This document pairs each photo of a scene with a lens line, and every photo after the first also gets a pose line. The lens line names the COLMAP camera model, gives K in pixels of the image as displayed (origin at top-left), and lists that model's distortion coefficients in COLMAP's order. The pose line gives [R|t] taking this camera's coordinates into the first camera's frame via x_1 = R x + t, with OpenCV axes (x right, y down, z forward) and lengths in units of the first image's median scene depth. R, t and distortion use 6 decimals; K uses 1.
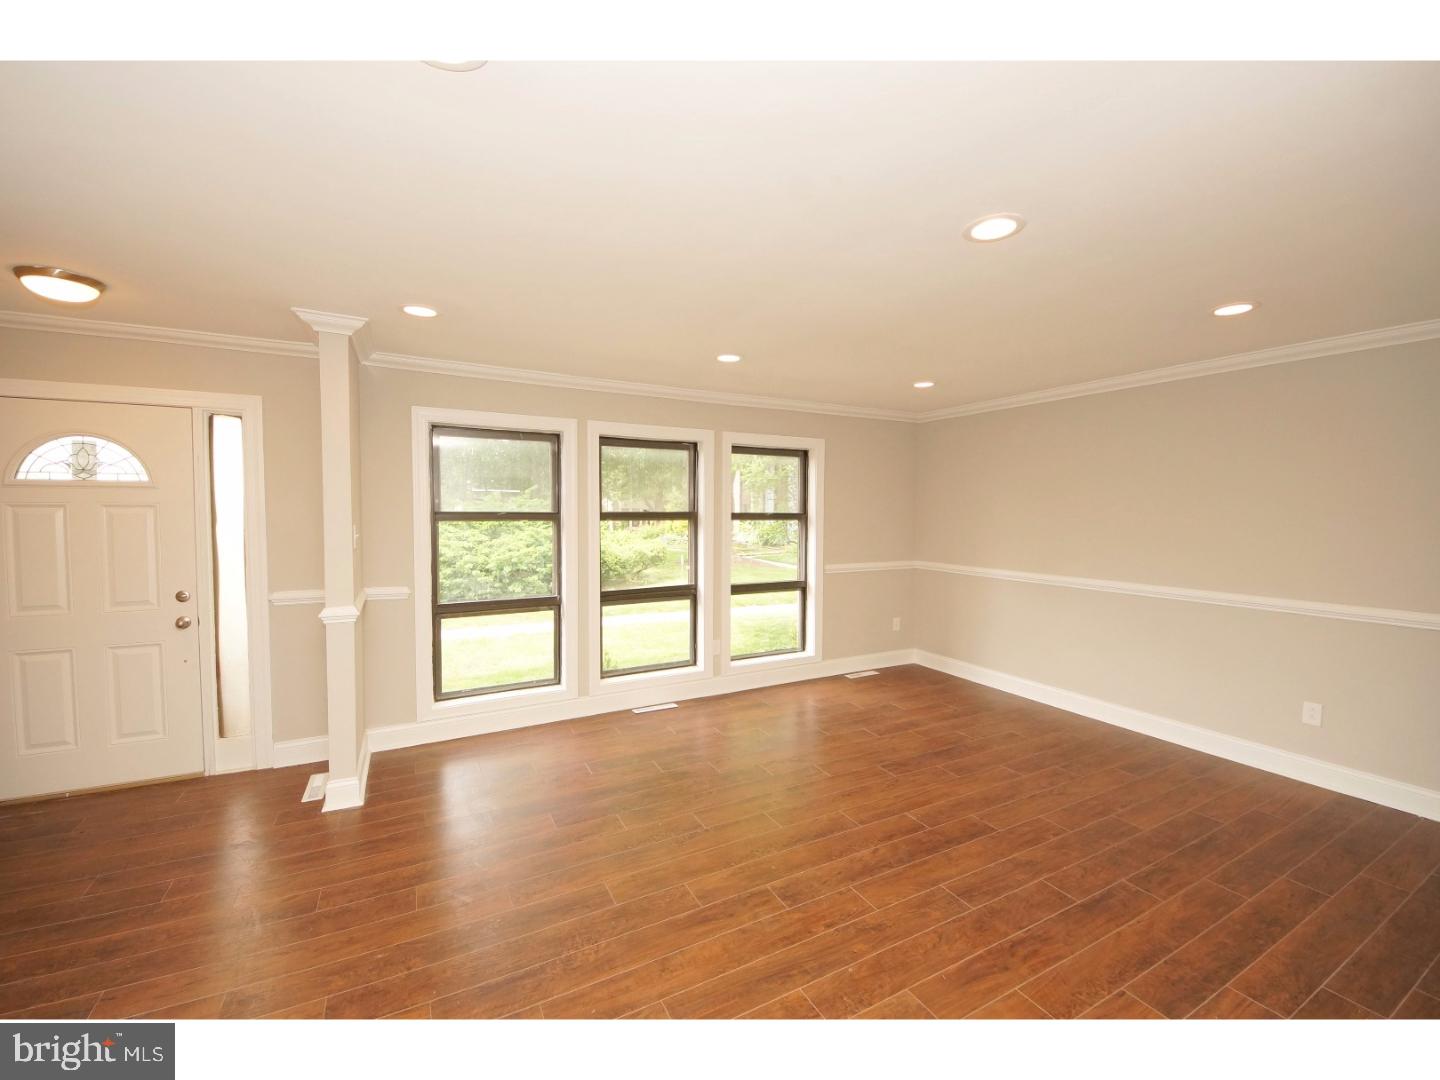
lens RADIAL K [[584.3, 0, 717.4], [0, 584.3, 532.2], [0, 0, 1]] dist [-0.014003, -0.000428]
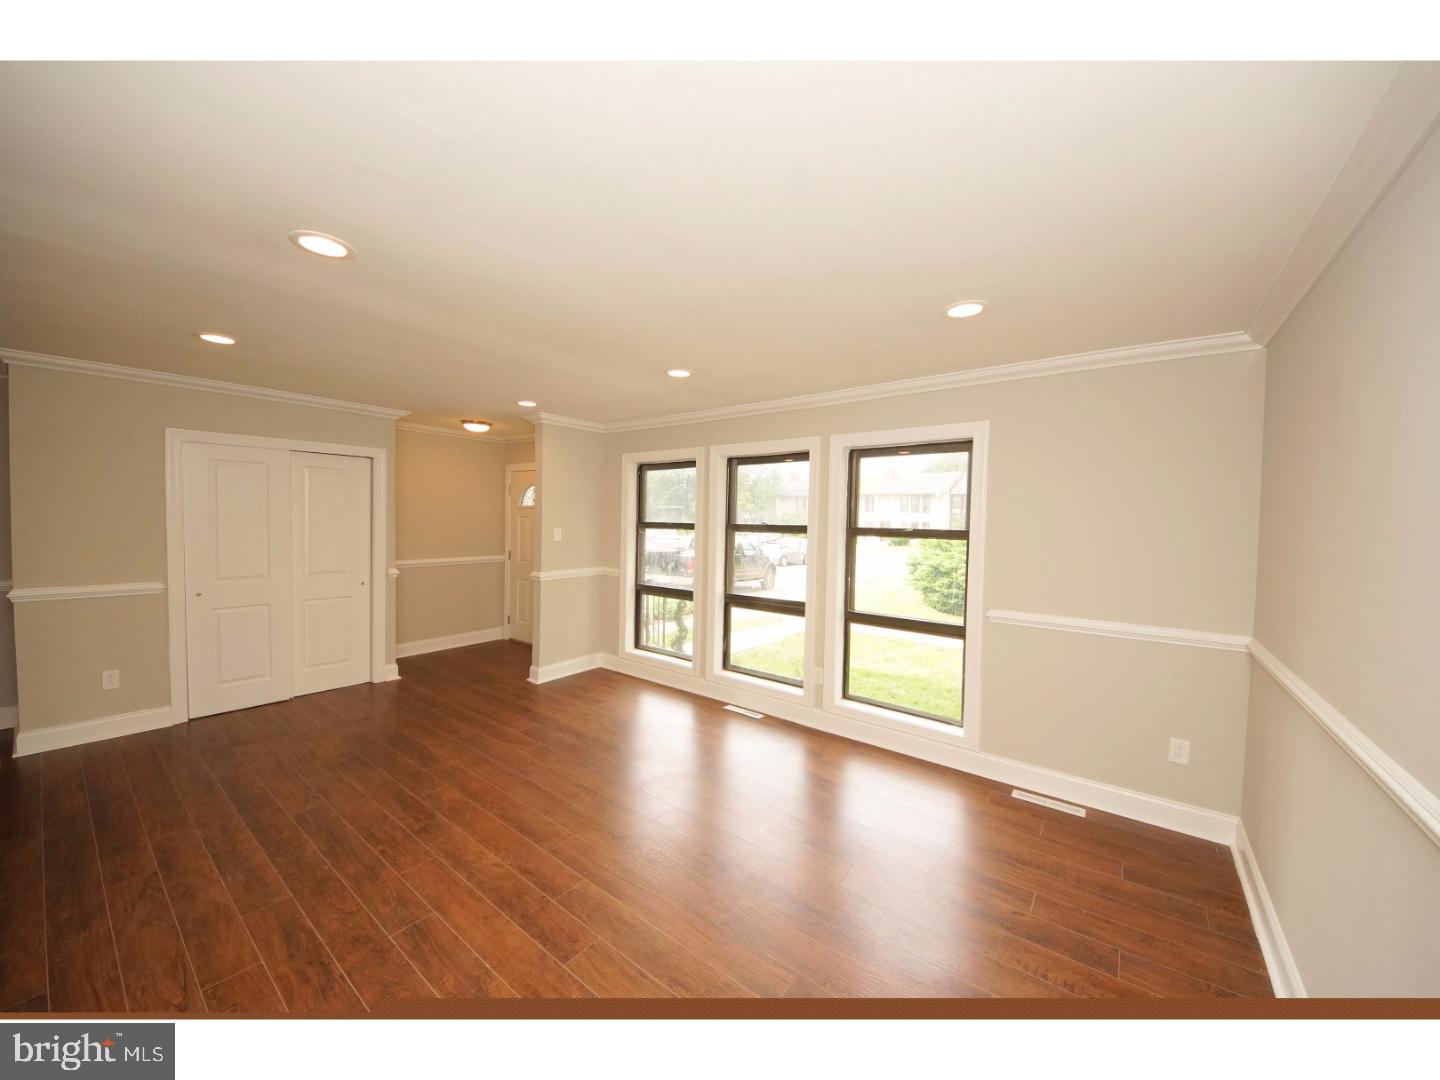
lens RADIAL K [[515.8, 0, 738.9], [0, 515.8, 541.0], [0, 0, 1]] dist [-0.032180, -0.000179]
pose [[0.453676, 0.044085, -0.890076, 0.812802], [-0.053815, 0.998308, 0.022016, -0.029472], [0.889540, 0.037912, 0.455281, 0.645392]]
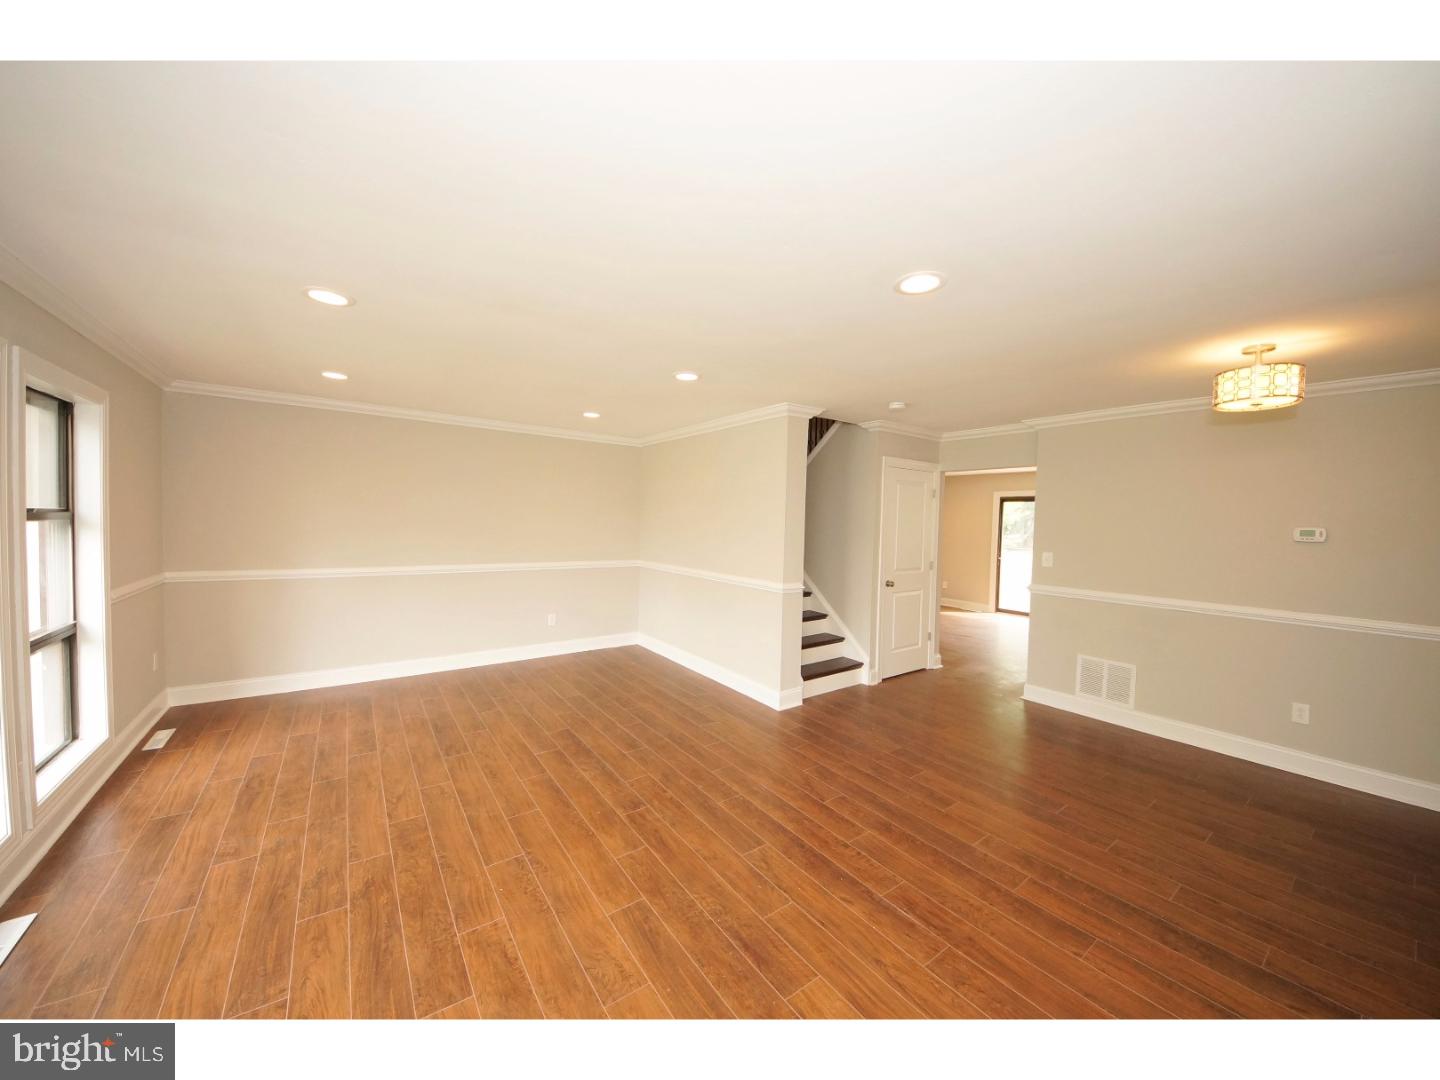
lens RADIAL K [[512.1, 0, 720.0], [0, 512.1, 540.0], [0, 0, 1]] dist [0.029196, -0.016511]
pose [[-0.140565, -0.053213, 0.988640, -0.635479], [0.010237, 0.998423, 0.055195, -0.035593], [-0.990018, 0.017879, -0.139799, 0.572247]]
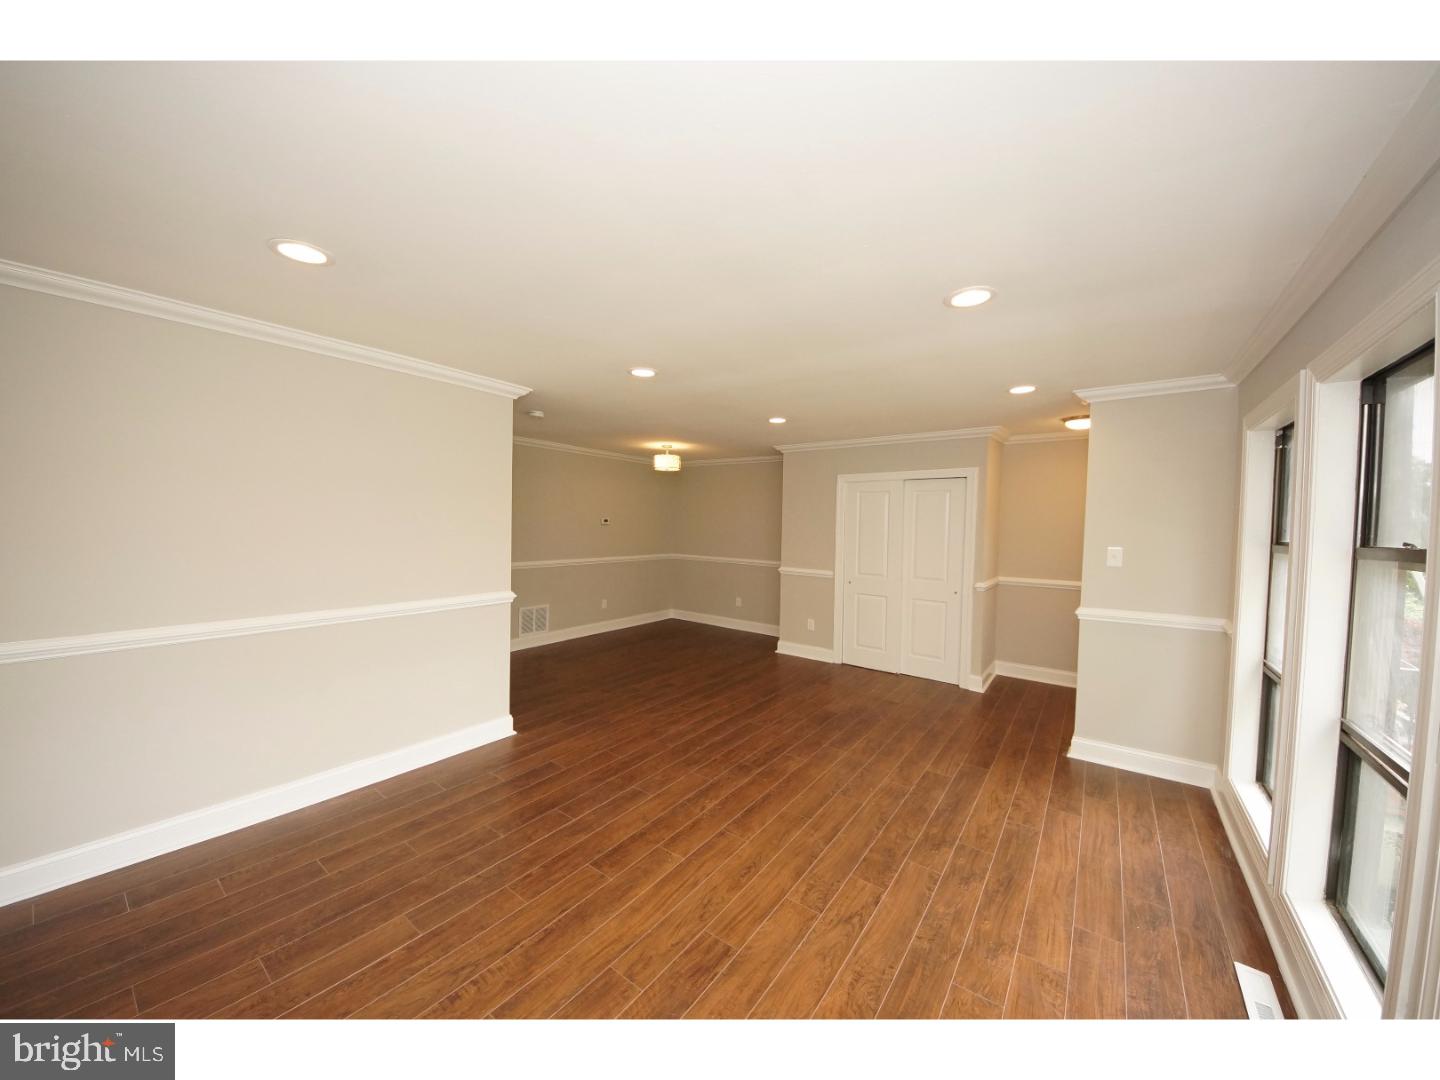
lens RADIAL K [[512.1, 0, 720.0], [0, 512.1, 540.0], [0, 0, 1]] dist [0.029196, -0.016511]
pose [[-0.901743, -0.004719, -0.432248, 0.477780], [-0.037274, 0.997065, 0.066874, -0.054701], [0.430663, 0.076415, -0.899272, 1.312325]]
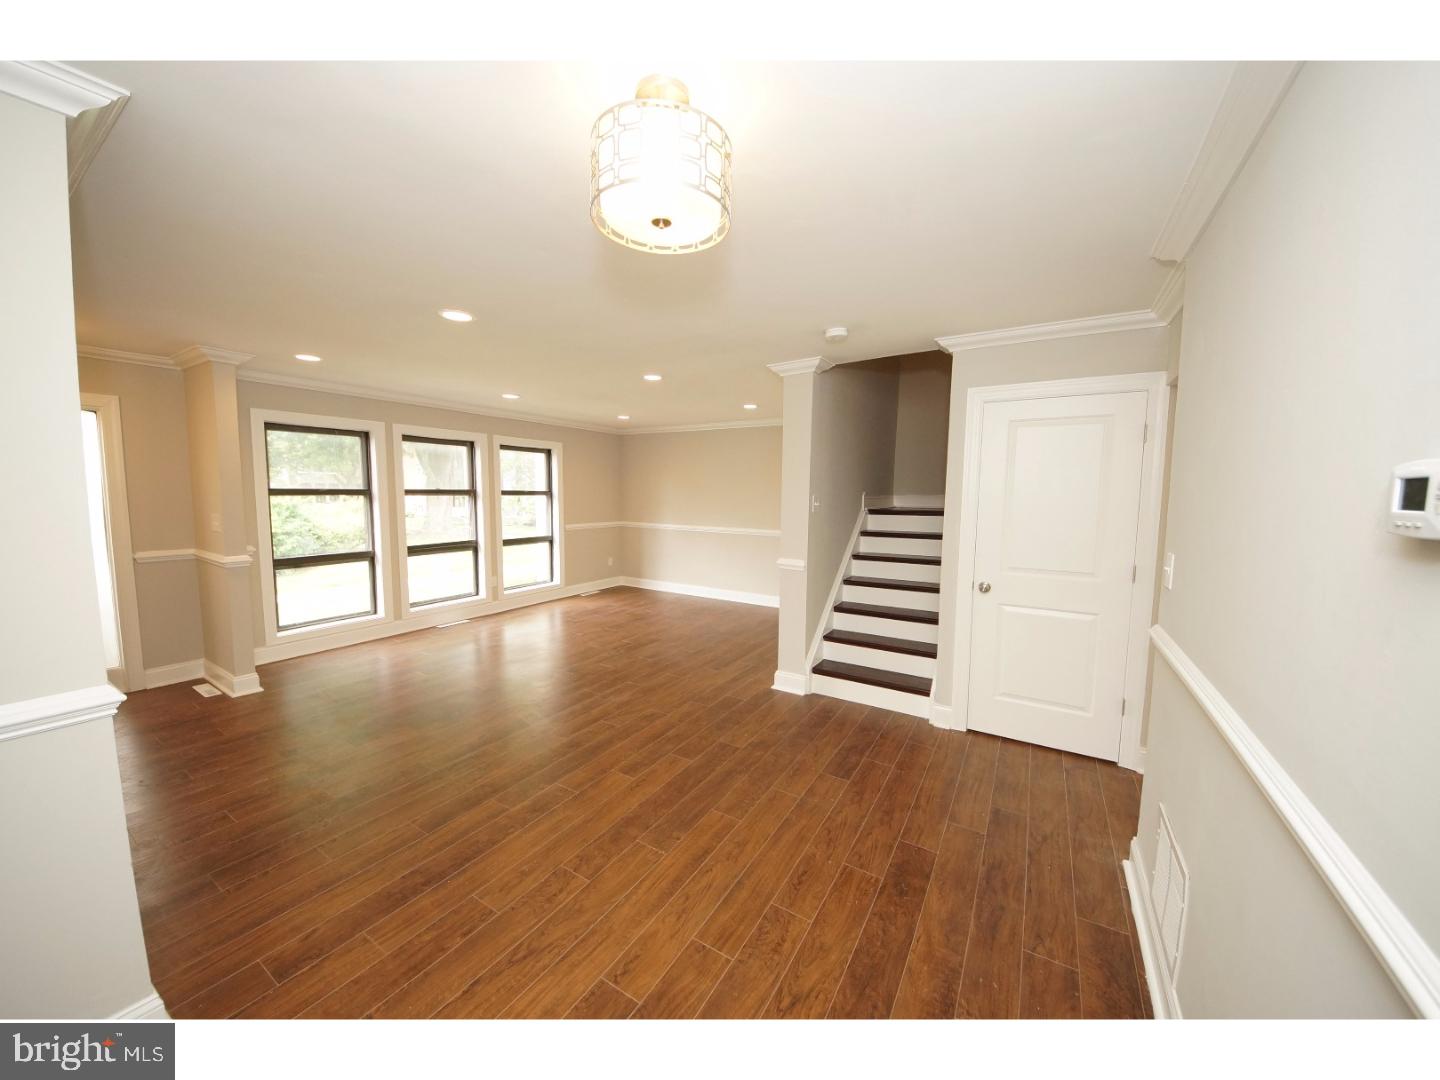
lens RADIAL K [[512.1, 0, 720.0], [0, 512.1, 540.0], [0, 0, 1]] dist [0.029196, -0.016511]
pose [[0.863516, -0.042504, 0.502527, -0.202218], [0.010860, 0.997778, 0.065732, 0.014770], [-0.504204, -0.051303, 0.862059, -0.529319]]
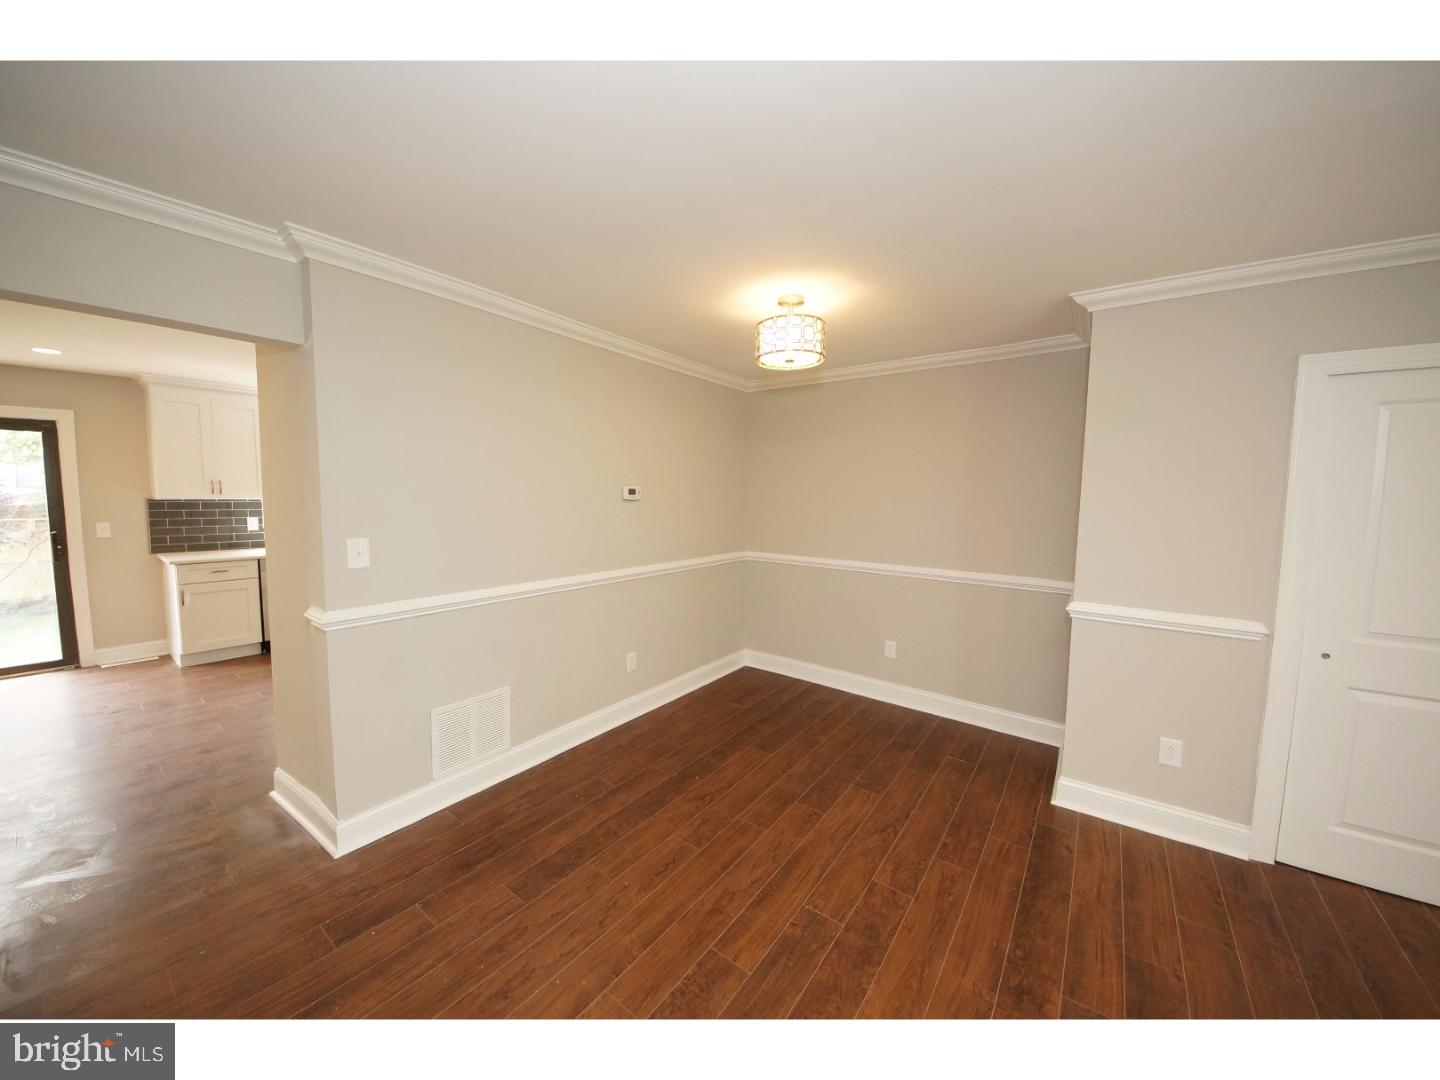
lens RADIAL K [[561.0, 0, 722.0], [0, 561.0, 528.0], [0, 0, 1]] dist [0.000840, -0.000051]
pose [[-0.899473, 0.013079, -0.436781, 0.328266], [-0.033901, 0.994451, 0.099591, -0.020055], [0.435660, 0.104386, -0.894038, 0.398438]]
